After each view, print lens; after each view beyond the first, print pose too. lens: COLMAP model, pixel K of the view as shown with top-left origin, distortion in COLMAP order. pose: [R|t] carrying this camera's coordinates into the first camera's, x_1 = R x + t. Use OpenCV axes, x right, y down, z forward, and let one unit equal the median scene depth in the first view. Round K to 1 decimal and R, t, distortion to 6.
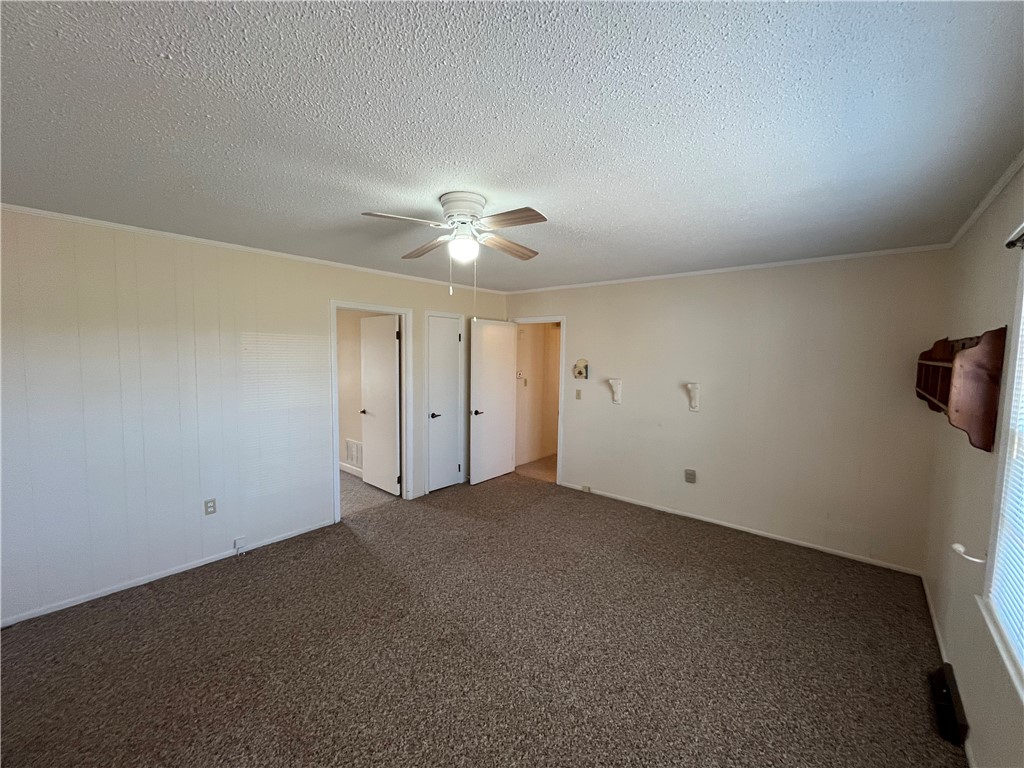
lens RADIAL K [[412.4, 0, 516.1], [0, 412.4, 384.3], [0, 0, 1]] dist [-0.001004, 0.000121]
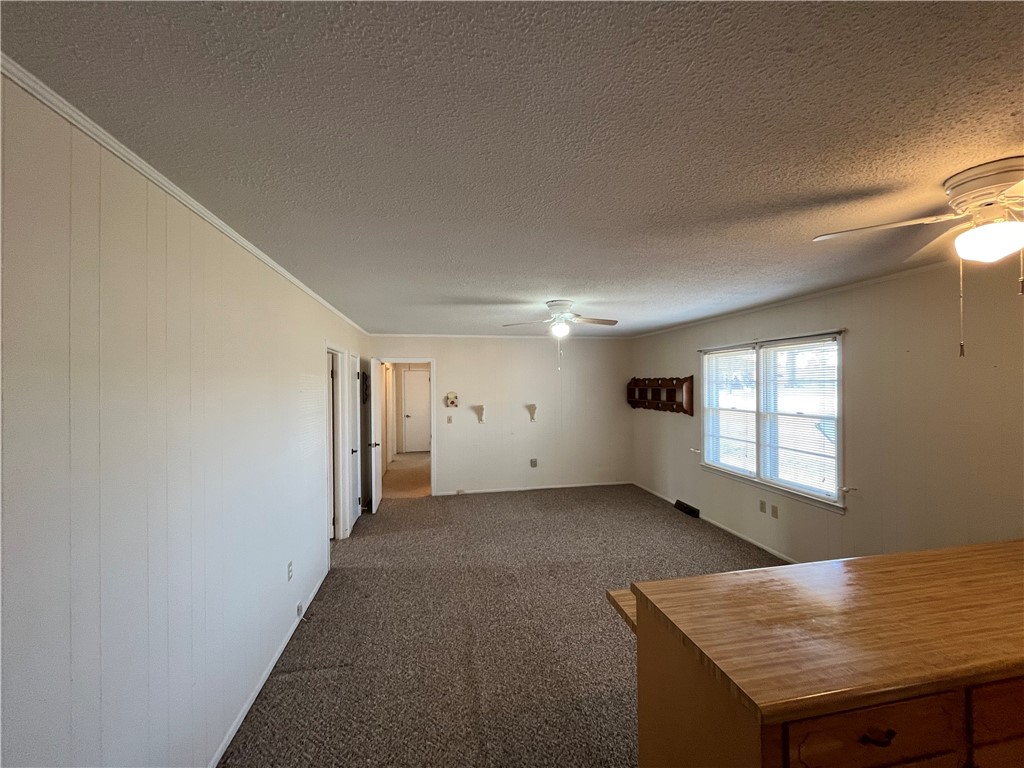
lens RADIAL K [[412.4, 0, 516.1], [0, 412.4, 384.3], [0, 0, 1]] dist [-0.001004, 0.000121]
pose [[0.633573, -0.020777, 0.773404, -0.775183], [0.077923, 0.996270, -0.037071, -0.023143], [-0.769749, 0.083753, 0.632829, 0.020616]]
